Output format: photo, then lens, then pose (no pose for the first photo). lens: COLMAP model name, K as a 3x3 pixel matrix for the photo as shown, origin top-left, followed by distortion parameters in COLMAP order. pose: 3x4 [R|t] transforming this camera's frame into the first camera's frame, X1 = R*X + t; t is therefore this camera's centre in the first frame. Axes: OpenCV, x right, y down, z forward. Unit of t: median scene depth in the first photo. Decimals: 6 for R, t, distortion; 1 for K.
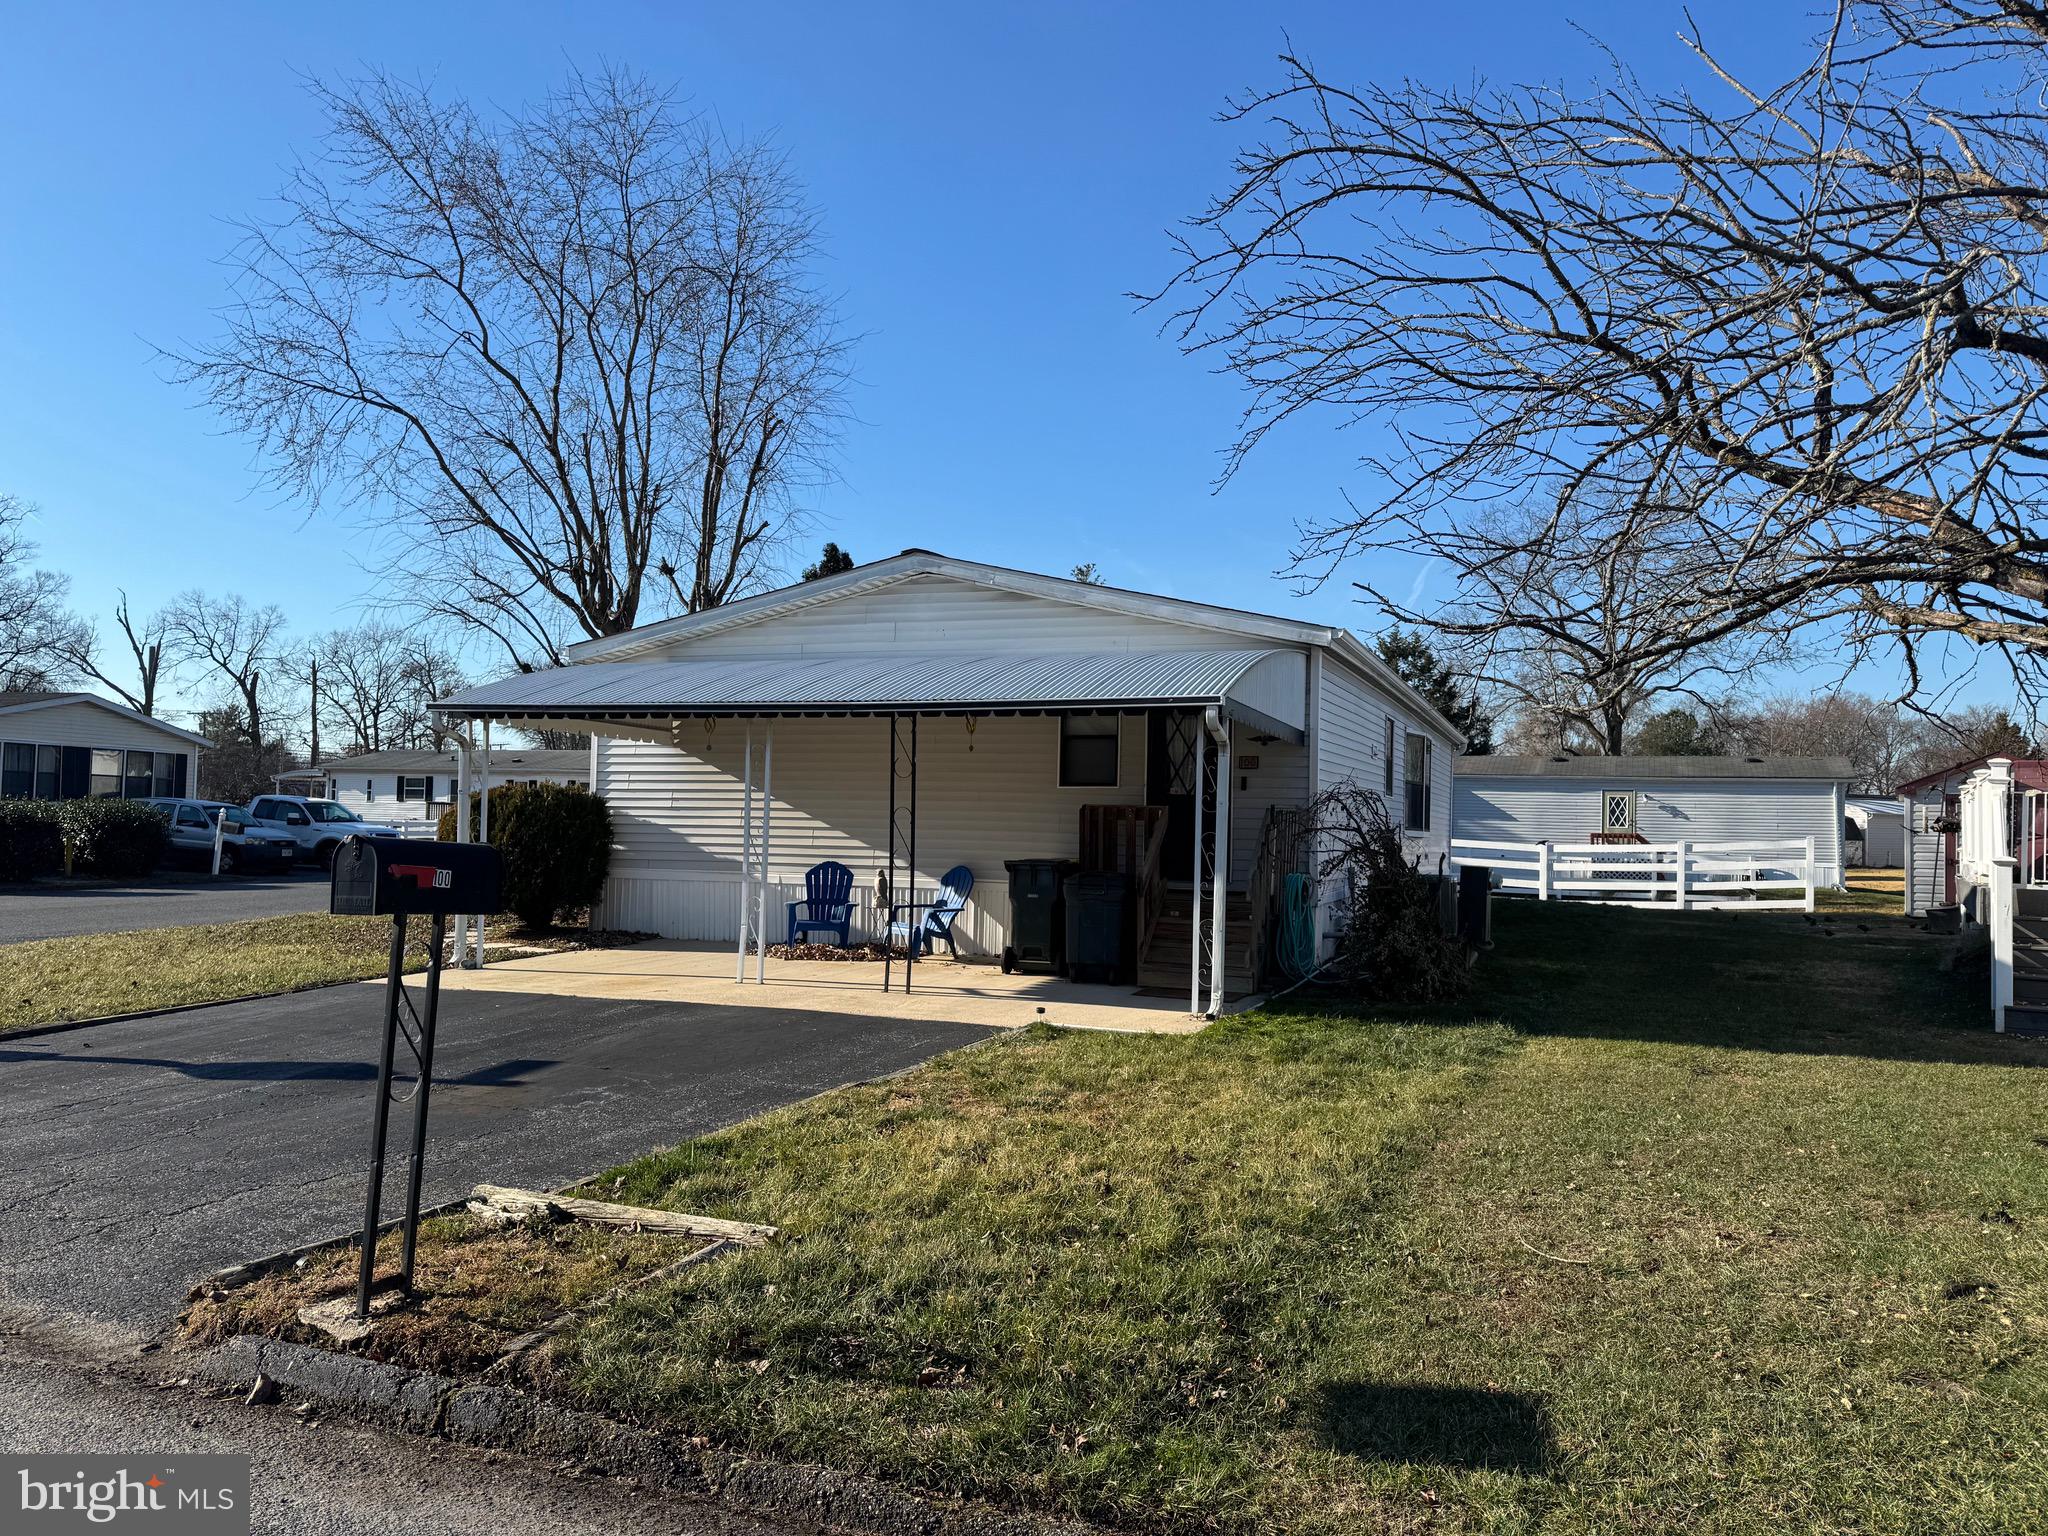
lens RADIAL K [[1405.7, 0, 1028.2], [0, 1405.7, 769.1], [0, 0, 1]] dist [0.109016, -0.154420]
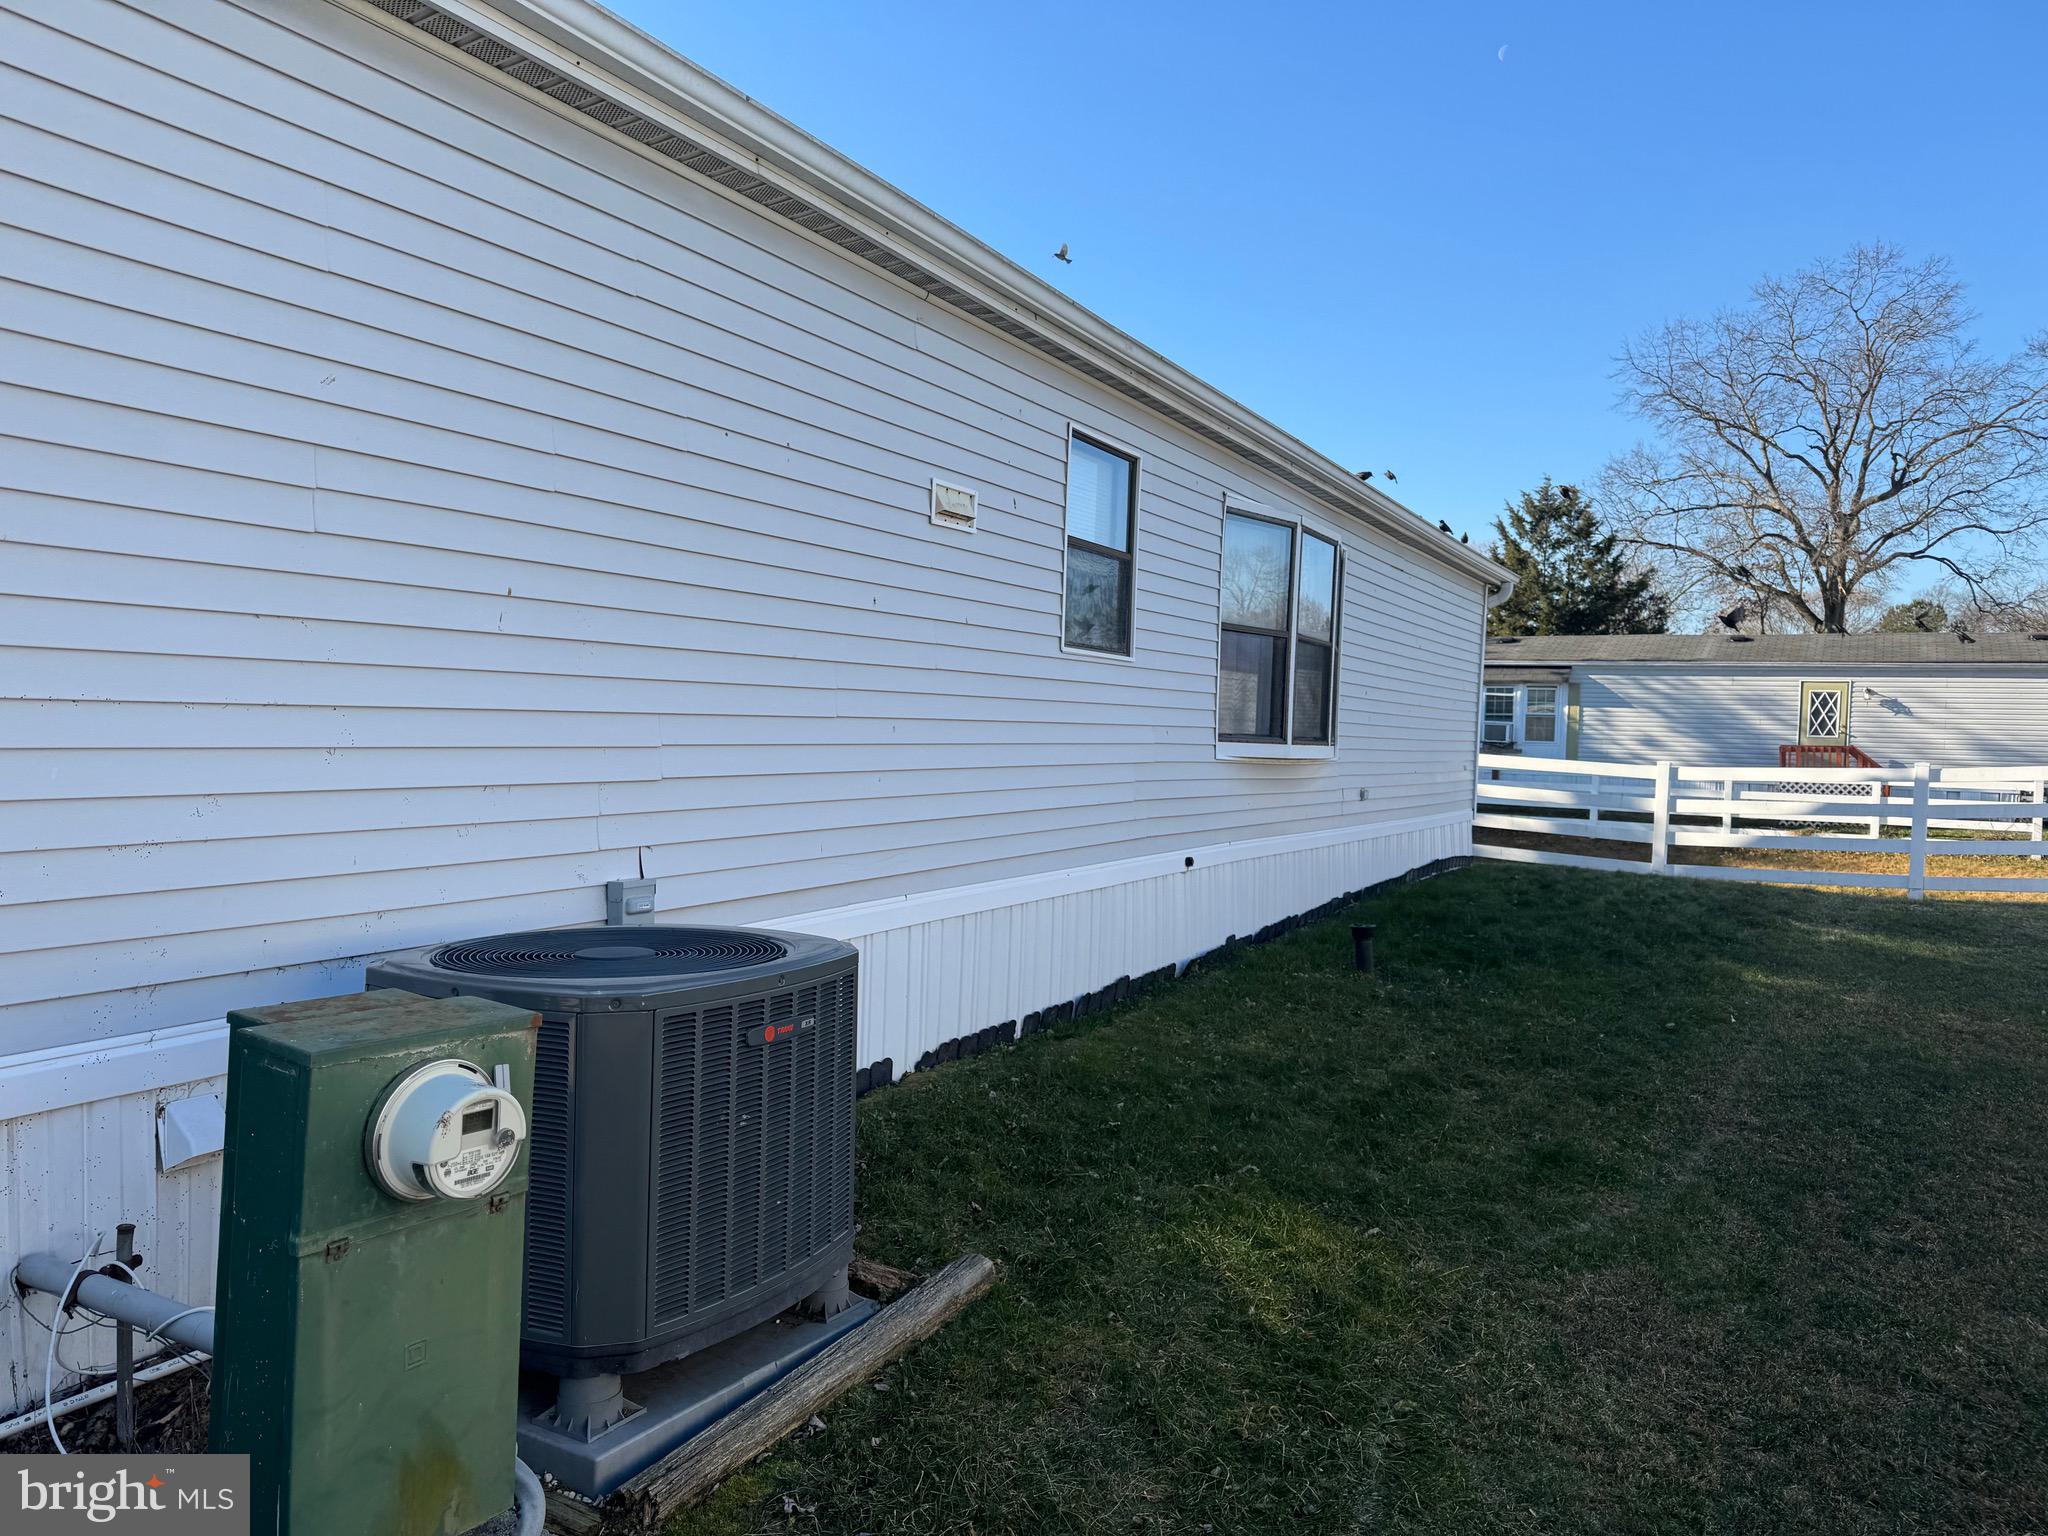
lens RADIAL K [[1427.8, 0, 1023.2], [0, 1427.8, 765.1], [0, 0, 1]] dist [0.003783, 0.002836]
pose [[0.991283, 0.011964, -0.131205, 0.138508], [-0.003644, 0.997977, 0.063466, 0.013571], [0.131699, -0.062435, 0.989322, 0.303525]]
